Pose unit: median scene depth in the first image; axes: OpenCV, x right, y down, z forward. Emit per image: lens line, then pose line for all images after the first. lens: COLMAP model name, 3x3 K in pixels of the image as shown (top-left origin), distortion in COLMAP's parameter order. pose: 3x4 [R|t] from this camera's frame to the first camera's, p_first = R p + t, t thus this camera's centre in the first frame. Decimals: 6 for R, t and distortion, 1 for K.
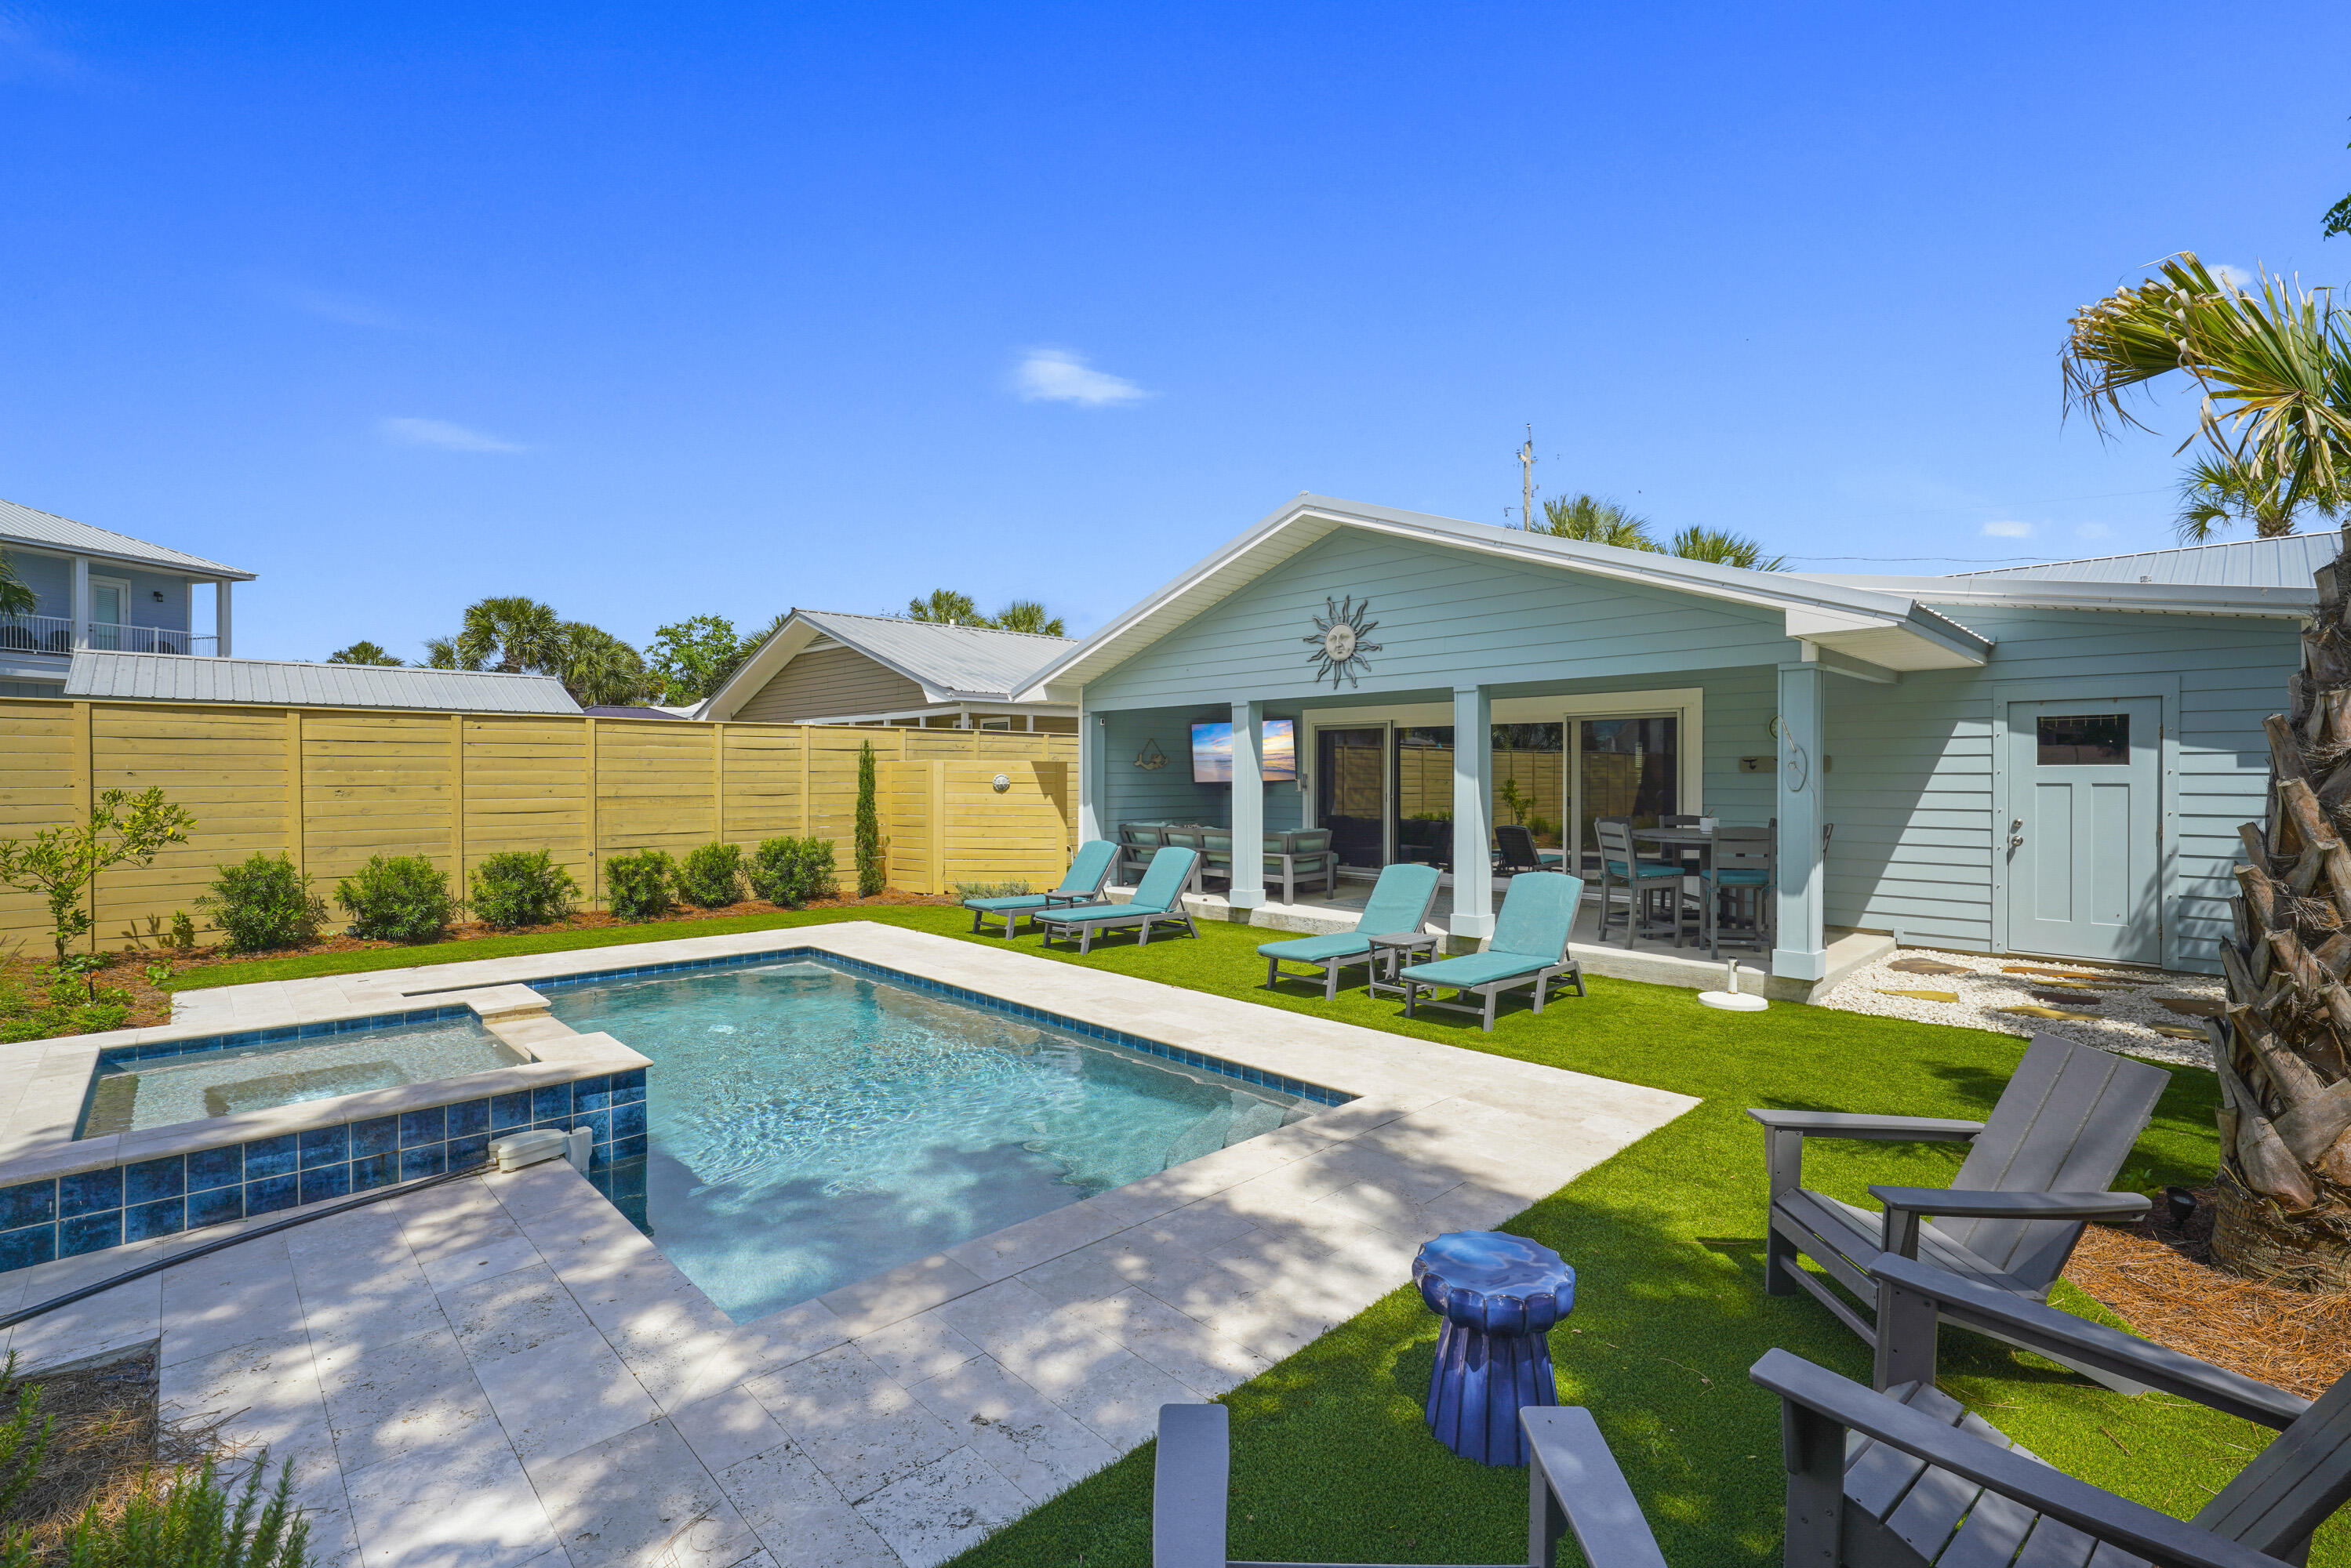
lens RADIAL K [[1051.4, 0, 1181.6], [0, 1051.4, 781.6], [0, 0, 1]] dist [-0.003551, -0.000068]
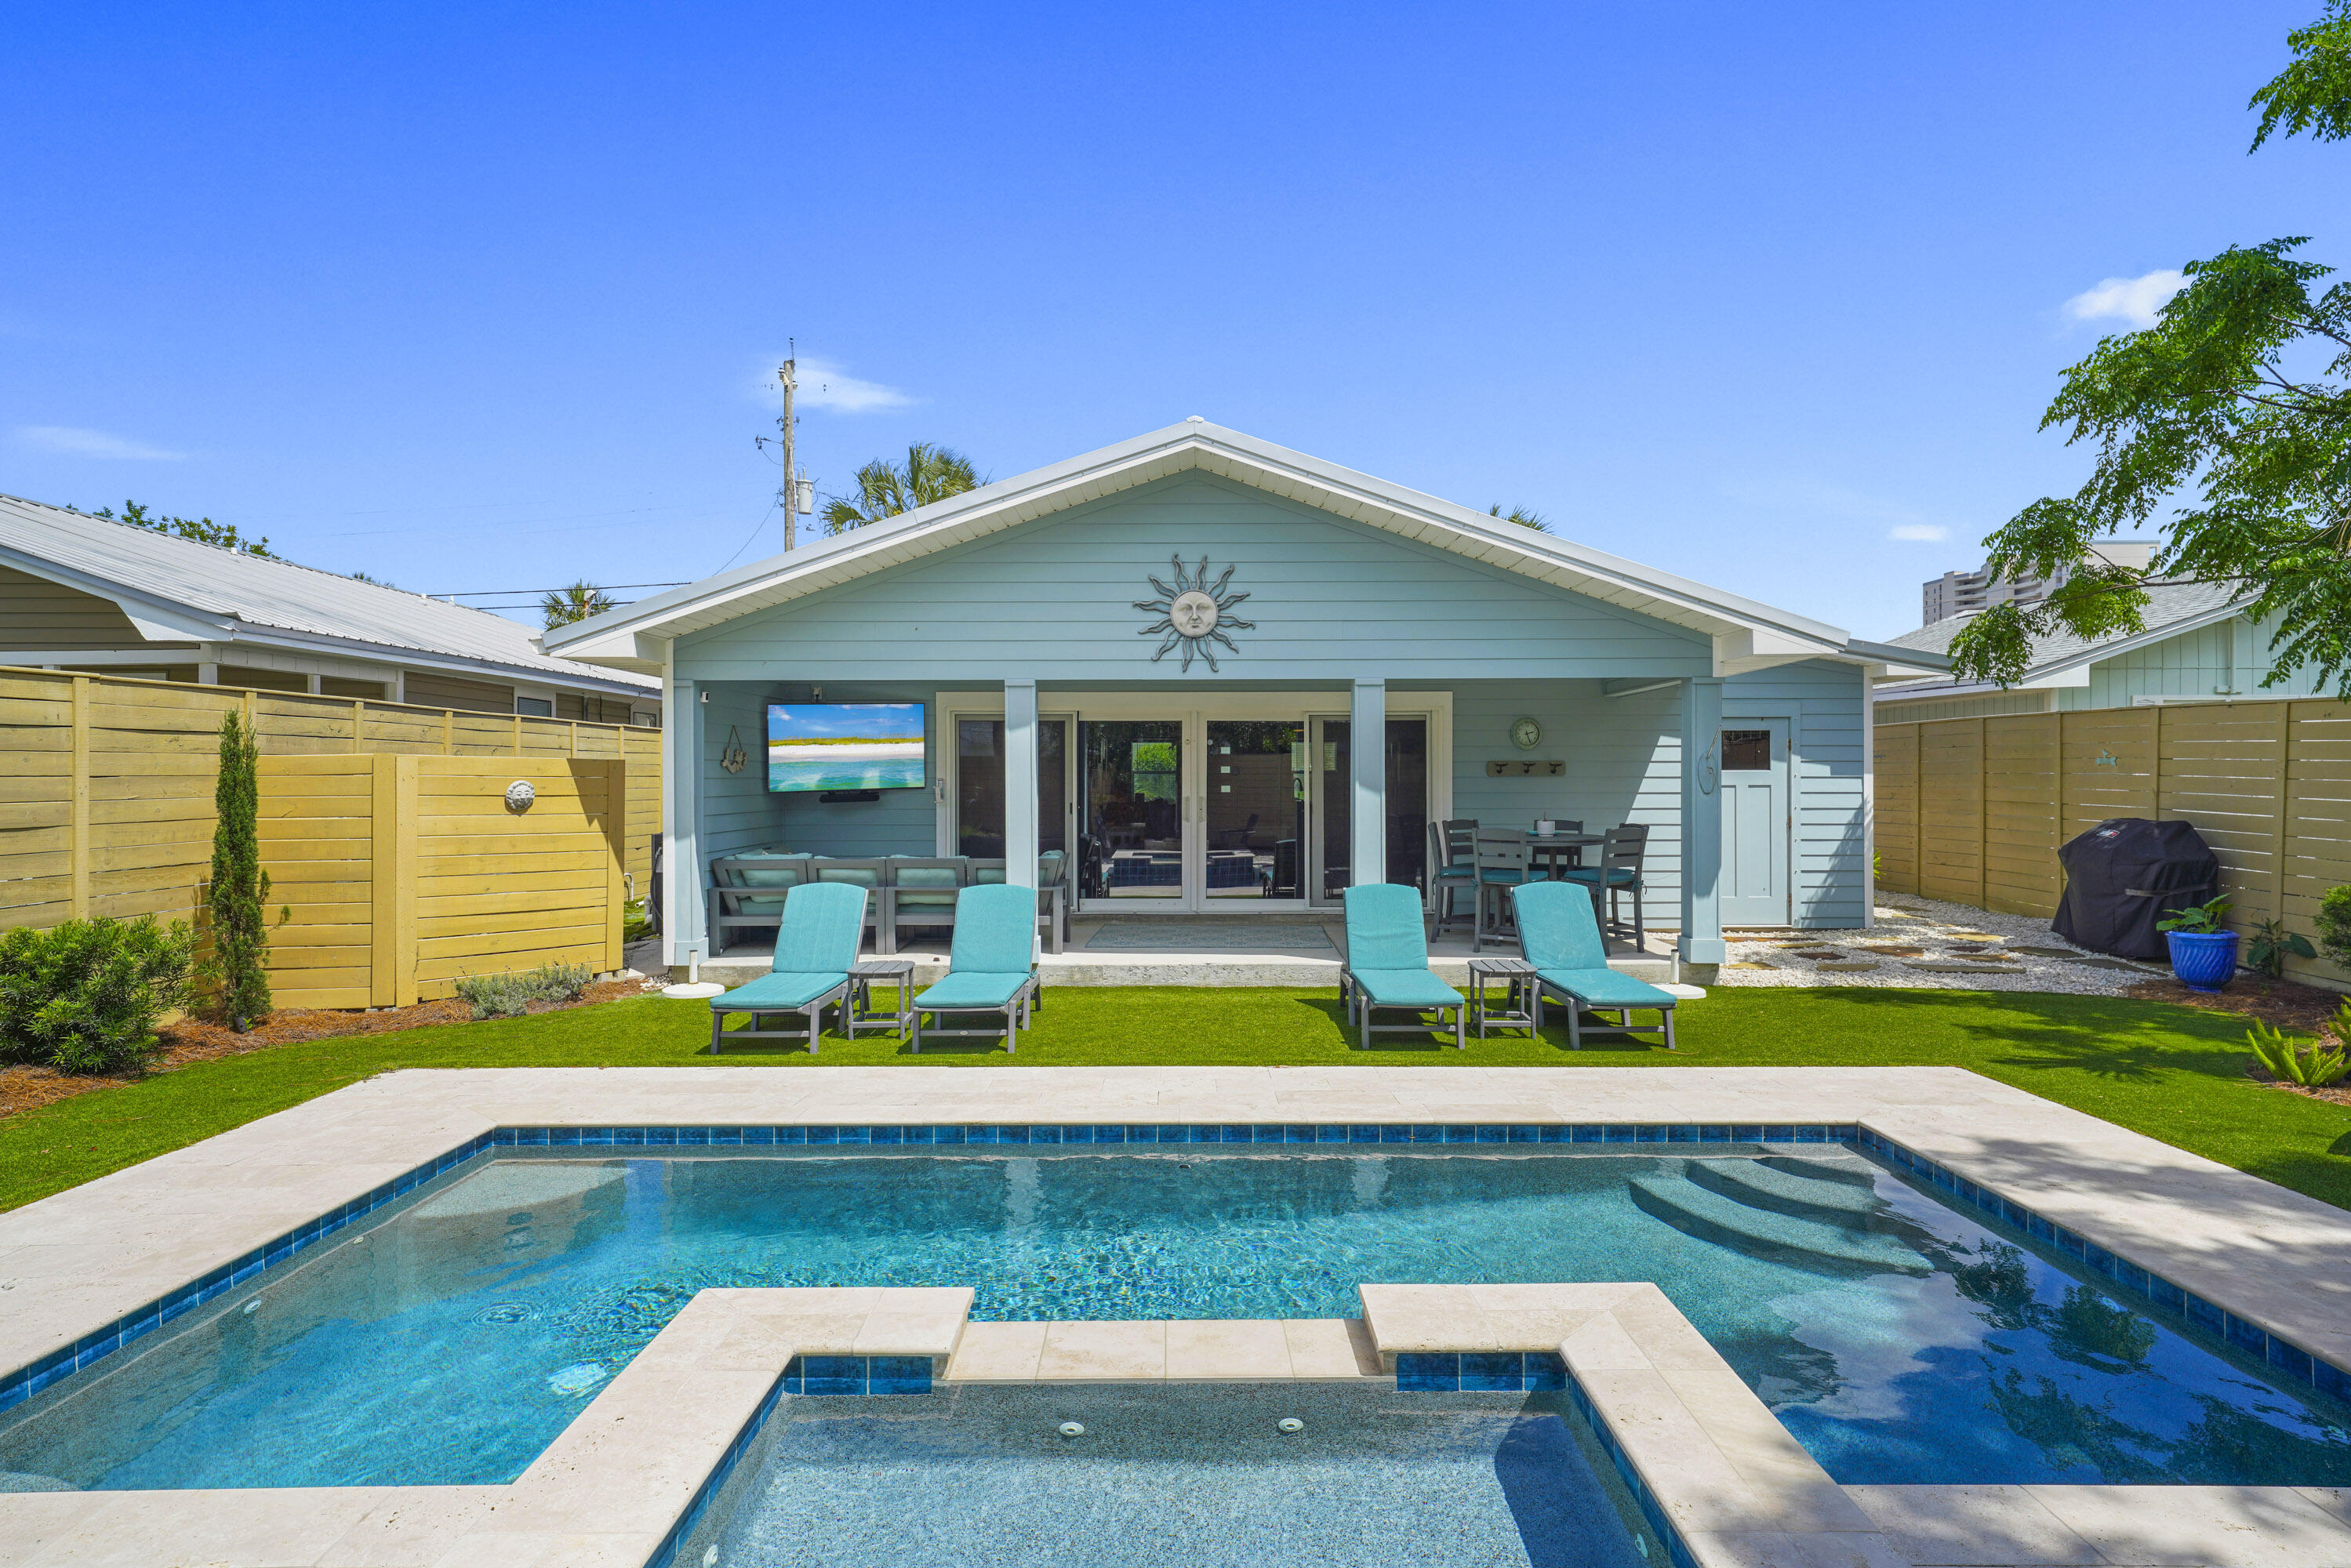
lens RADIAL K [[1284.9, 0, 1175.5], [0, 1284.9, 784.0], [0, 0, 1]] dist [0.016962, -0.000377]
pose [[0.693903, -0.005418, 0.720048, -0.541739], [0.006755, 0.999977, 0.001014, -0.004531], [-0.720036, 0.004160, 0.693924, 0.324716]]
